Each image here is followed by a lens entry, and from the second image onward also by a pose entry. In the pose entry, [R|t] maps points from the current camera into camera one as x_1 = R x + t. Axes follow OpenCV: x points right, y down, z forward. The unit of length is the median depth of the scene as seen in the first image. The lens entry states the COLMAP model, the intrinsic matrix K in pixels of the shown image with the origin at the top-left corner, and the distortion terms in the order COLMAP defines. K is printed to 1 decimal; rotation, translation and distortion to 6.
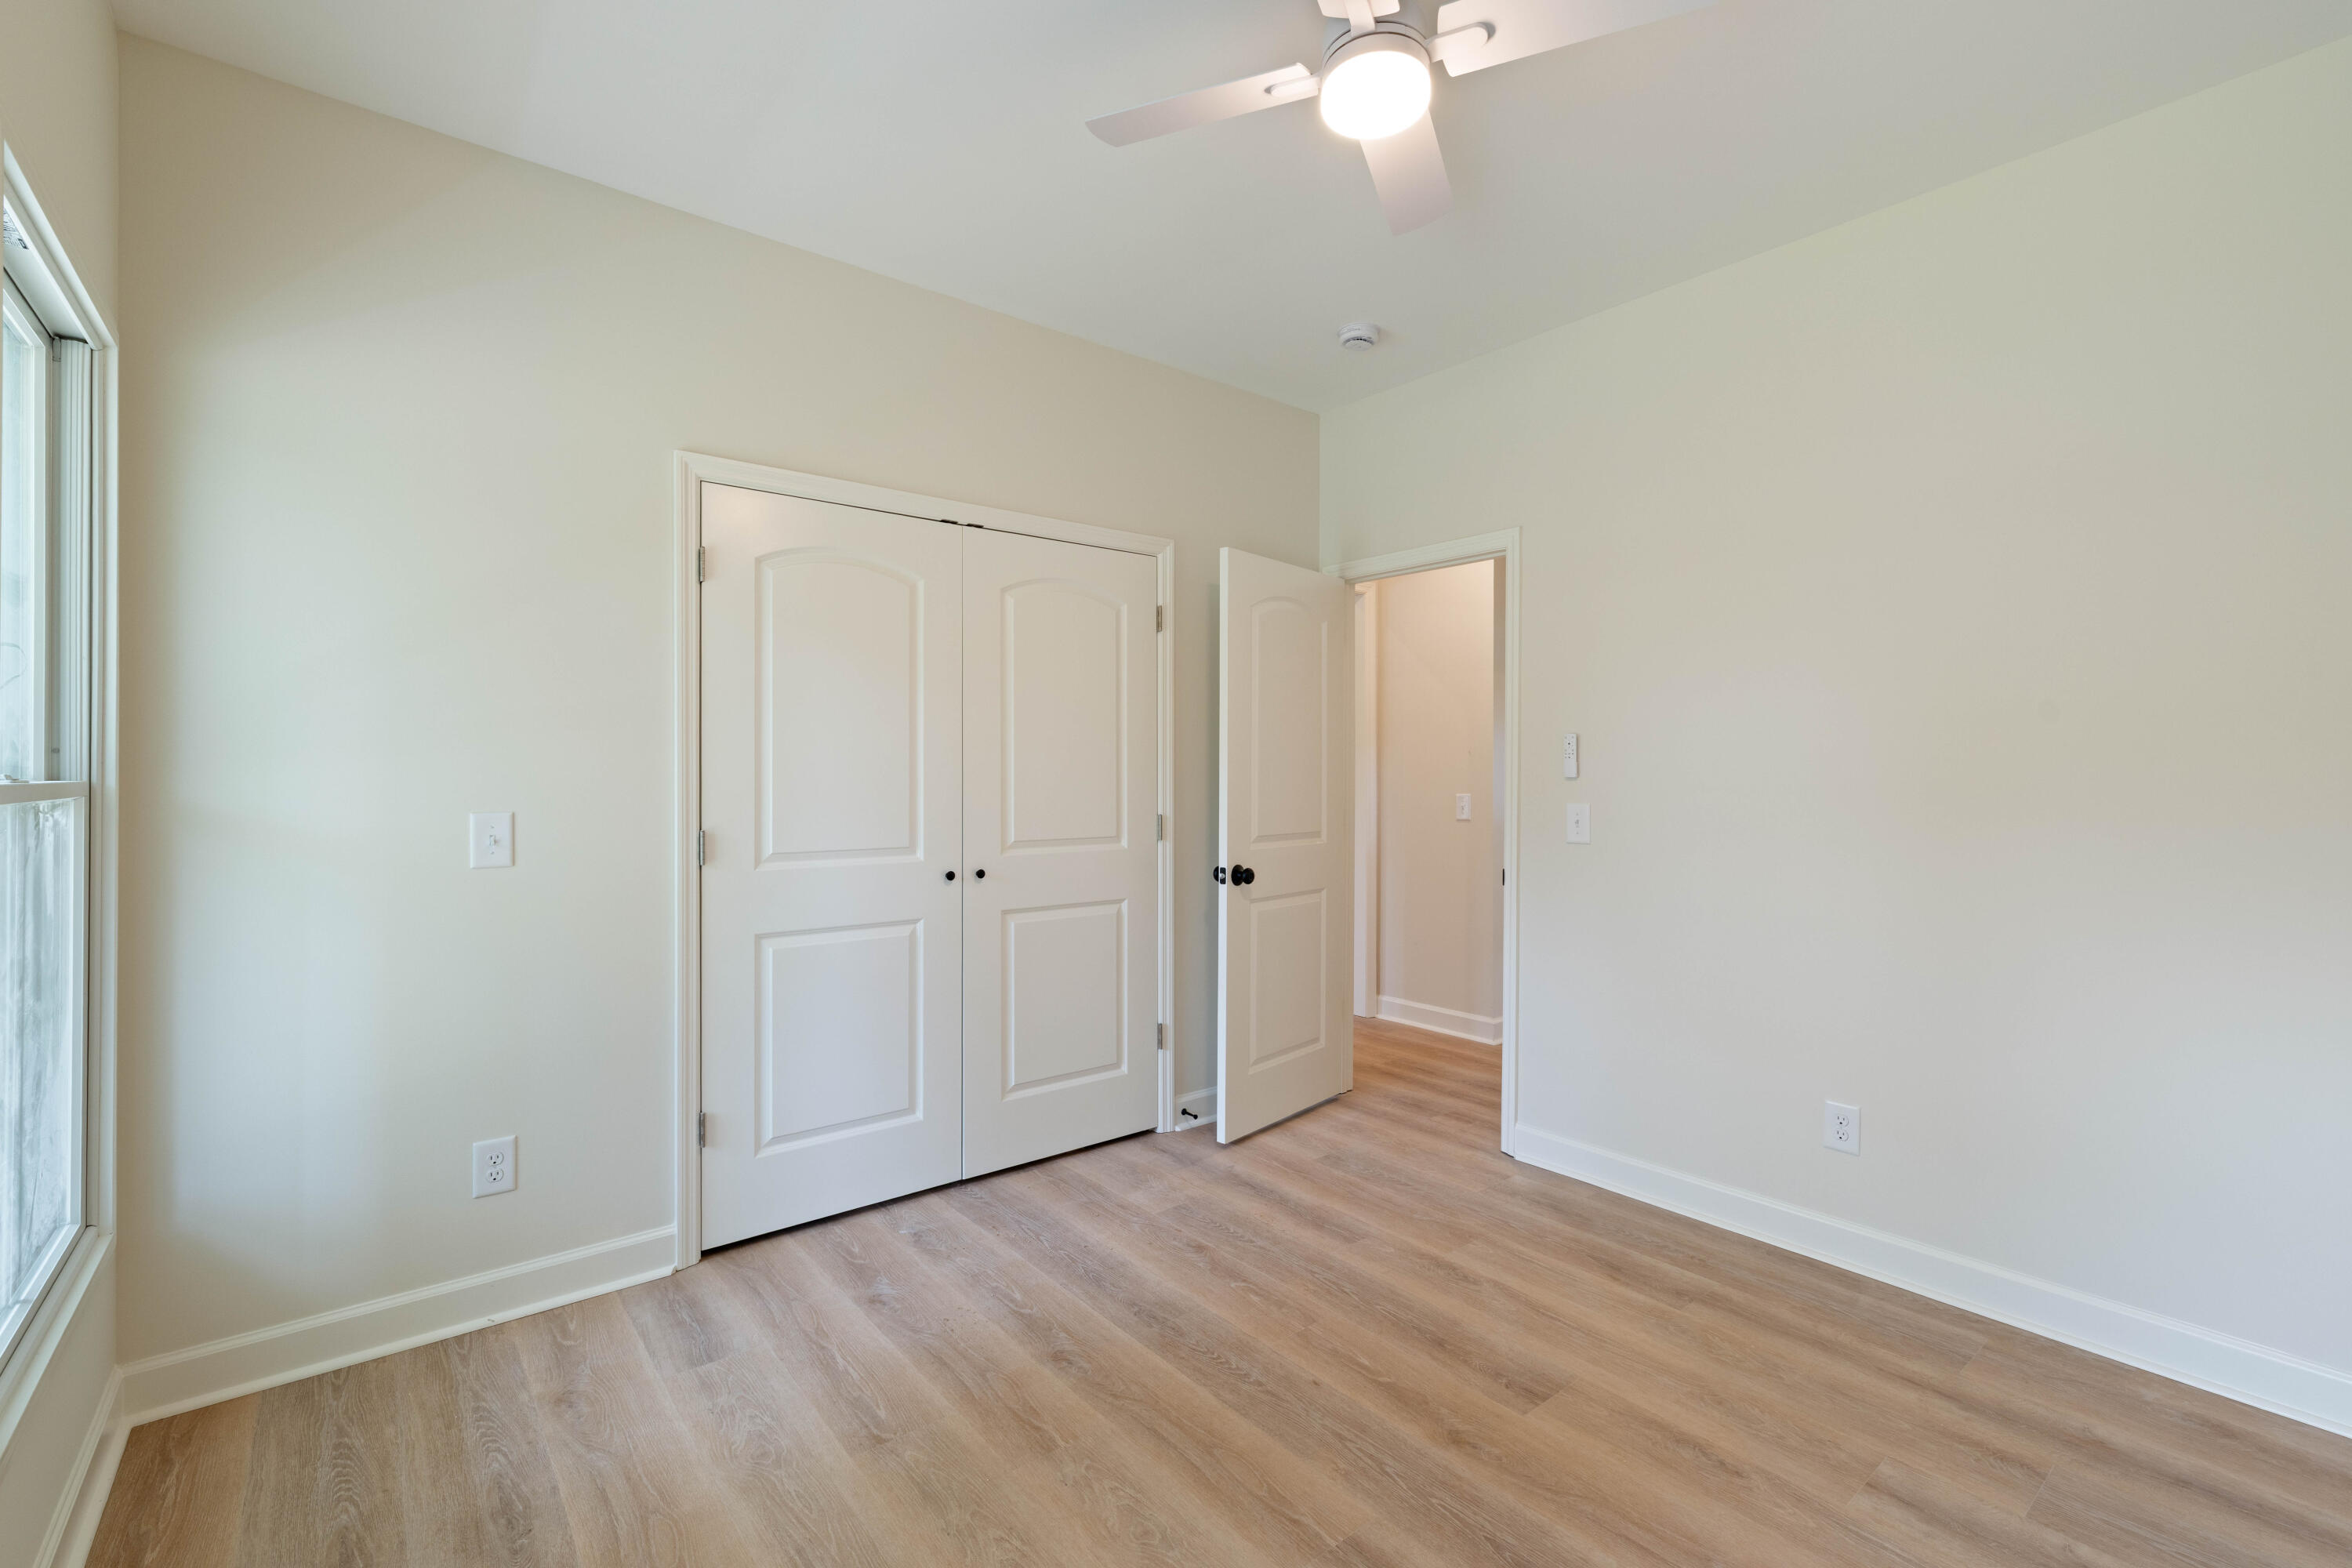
lens RADIAL K [[1027.2, 0, 1162.3], [0, 1027.2, 787.8], [0, 0, 1]] dist [0.003358, 0.000650]
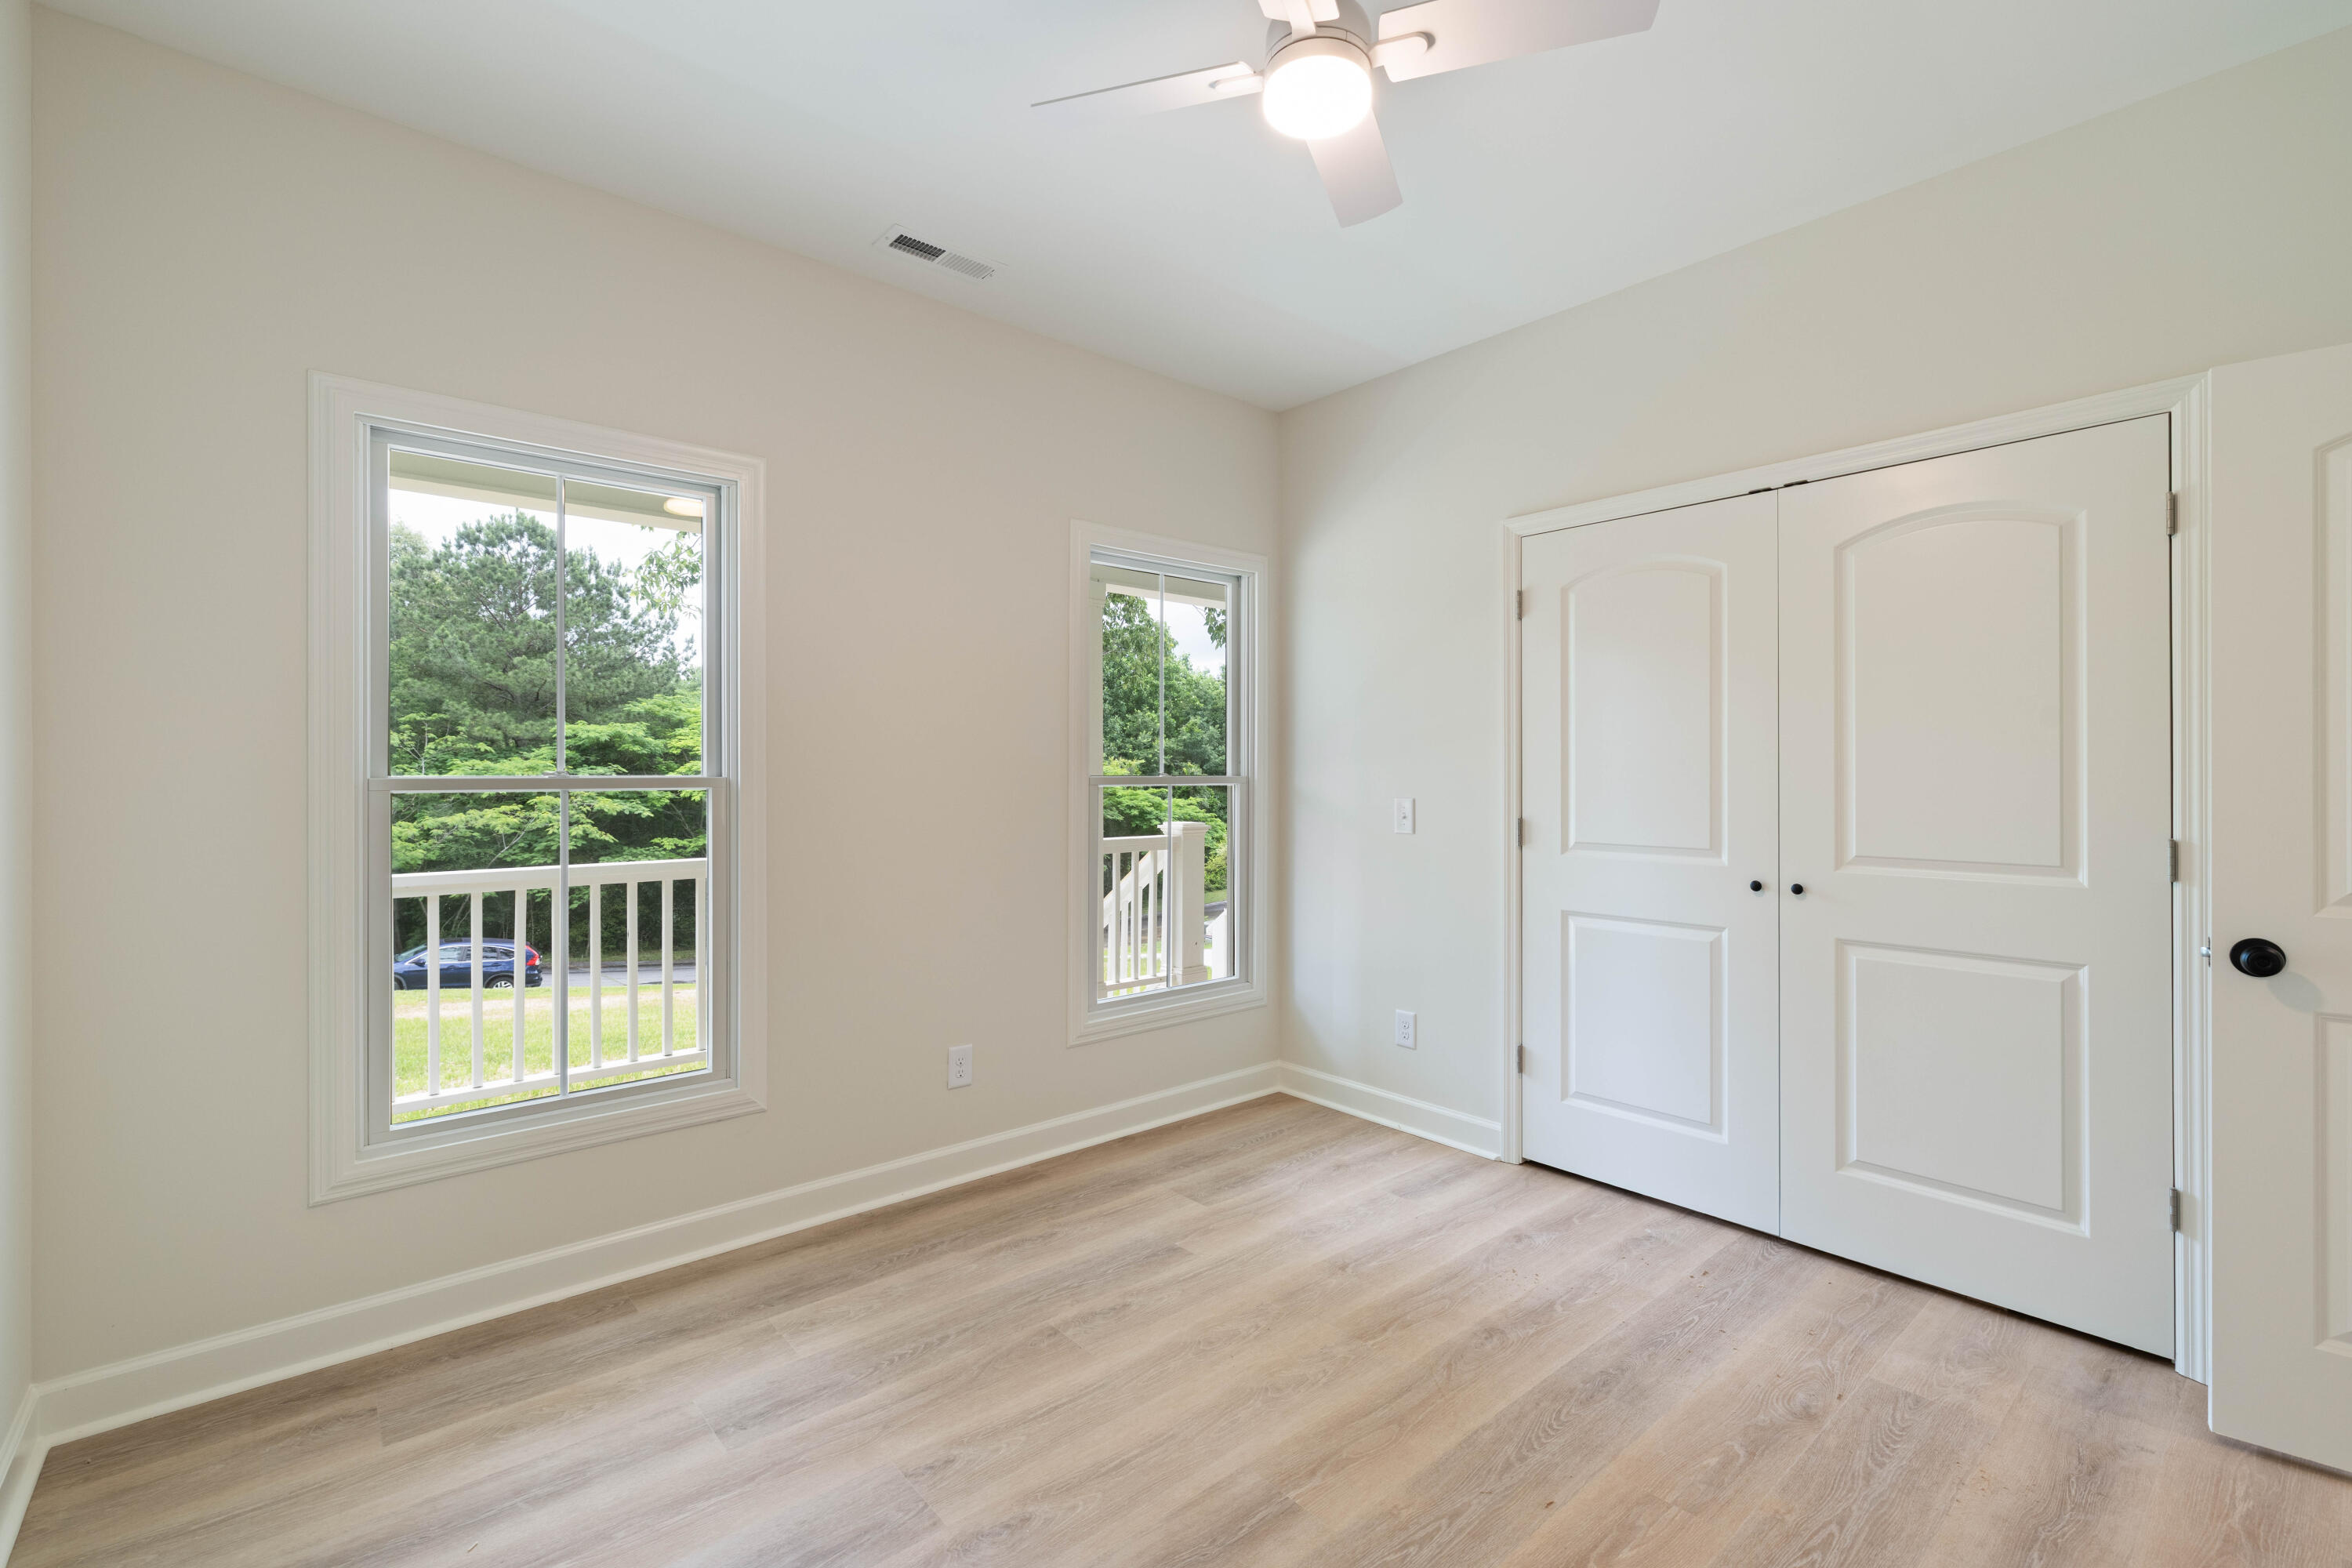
lens RADIAL K [[1027.2, 0, 1165.3], [0, 1027.2, 778.4], [0, 0, 1]] dist [0.003358, 0.000650]
pose [[0.036241, 0.005463, -0.999328, 0.803024], [-0.011729, 0.999919, 0.005041, -0.007728], [0.999274, 0.011539, 0.036303, 0.541206]]
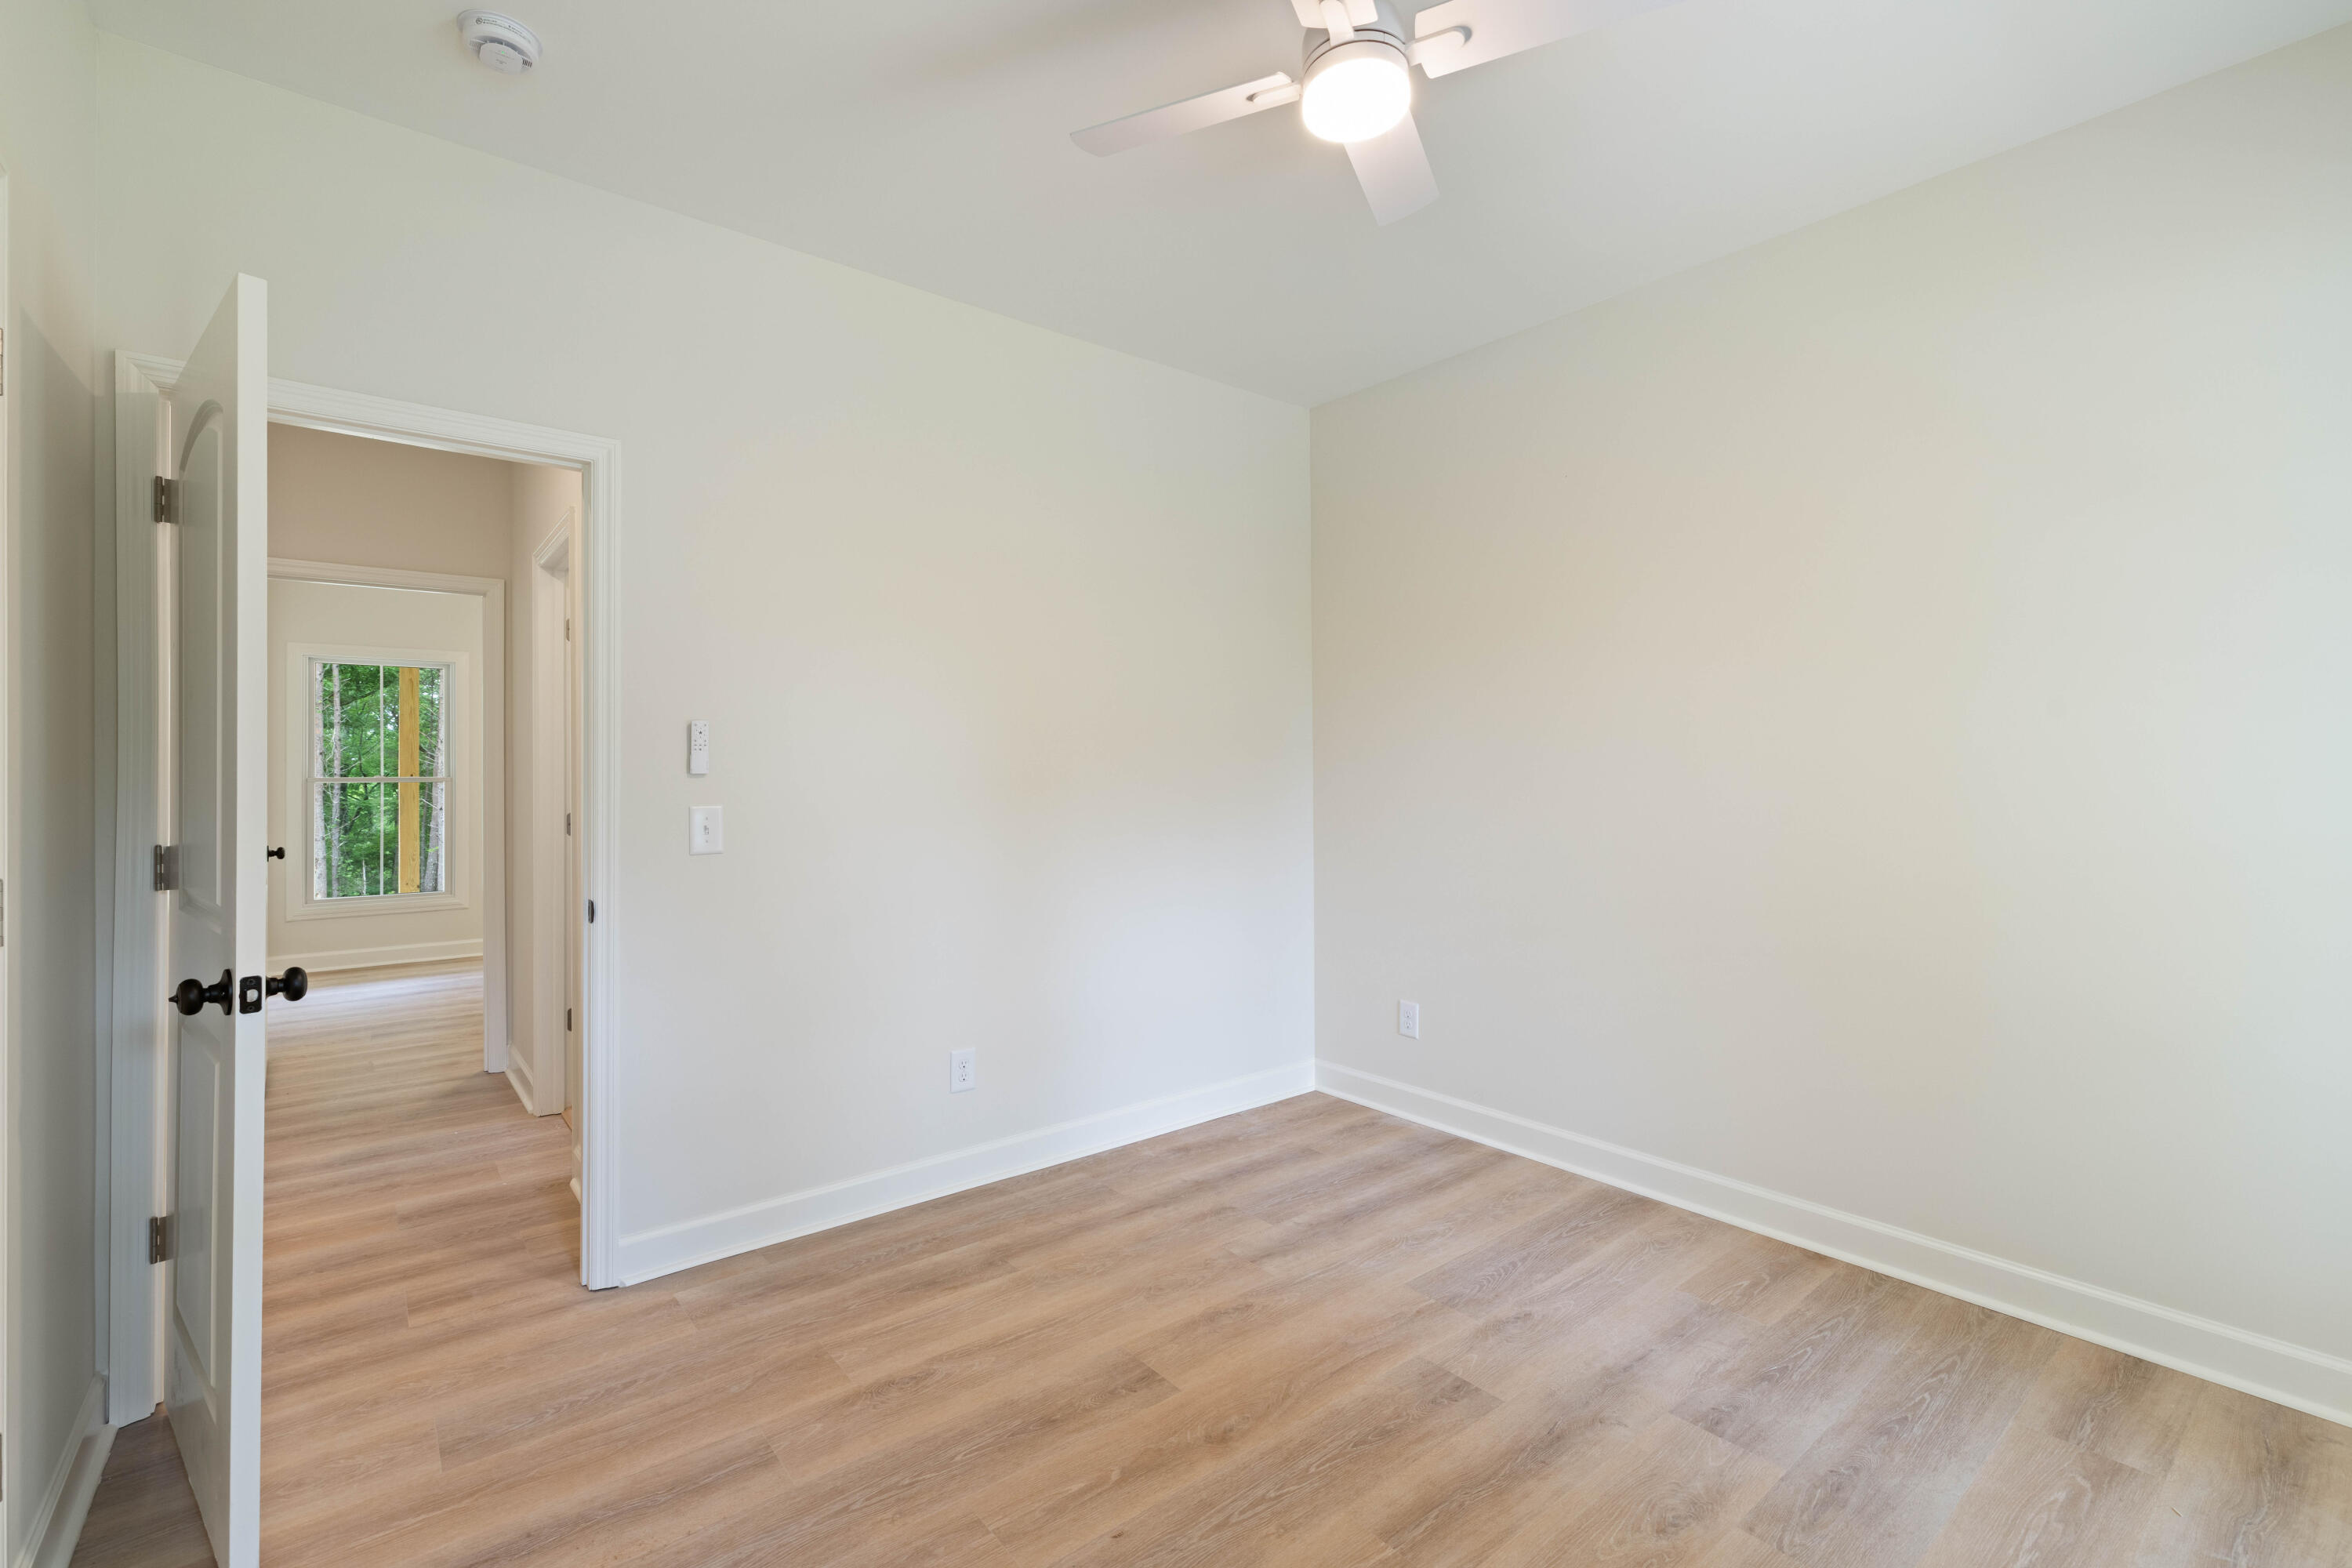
lens RADIAL K [[1027.2, 0, 1176.8], [0, 1027.2, 759.0], [0, 0, 1]] dist [0.003358, 0.000650]
pose [[-0.014396, 0.011283, 0.999833, -0.543017], [0.013246, 0.999851, -0.011093, -0.010401], [-0.999809, 0.013084, -0.014543, 0.795228]]
